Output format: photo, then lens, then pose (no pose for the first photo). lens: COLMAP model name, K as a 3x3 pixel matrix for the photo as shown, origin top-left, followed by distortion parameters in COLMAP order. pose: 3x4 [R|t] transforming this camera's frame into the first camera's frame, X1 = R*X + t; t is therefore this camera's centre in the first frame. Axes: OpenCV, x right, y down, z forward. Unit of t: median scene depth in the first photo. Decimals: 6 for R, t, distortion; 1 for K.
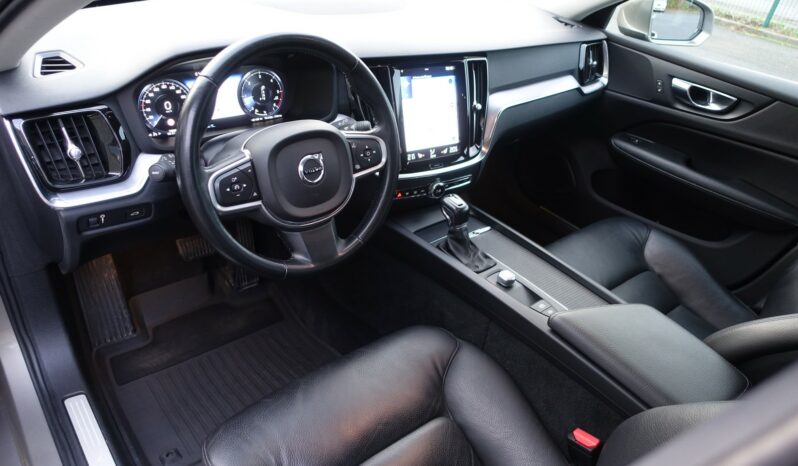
lens RADIAL K [[551.2, 0, 397.9], [0, 551.2, 230.8], [0, 0, 1]] dist [-0.004696, -0.001469]
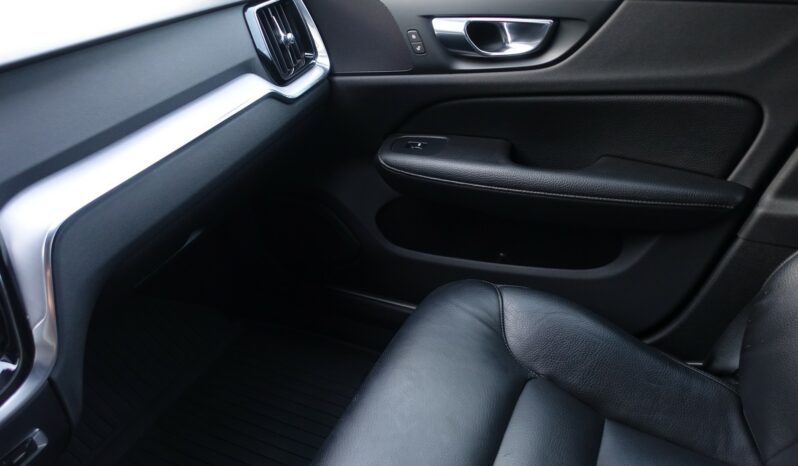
lens RADIAL K [[551.2, 0, 398.3], [0, 551.2, 235.1], [0, 0, 1]] dist [-0.004696, -0.001469]
pose [[0.888982, -0.381826, 0.252824, 0.254545], [0.381293, 0.922926, 0.053136, -0.124502], [-0.253627, 0.049163, 0.966052, 0.499107]]
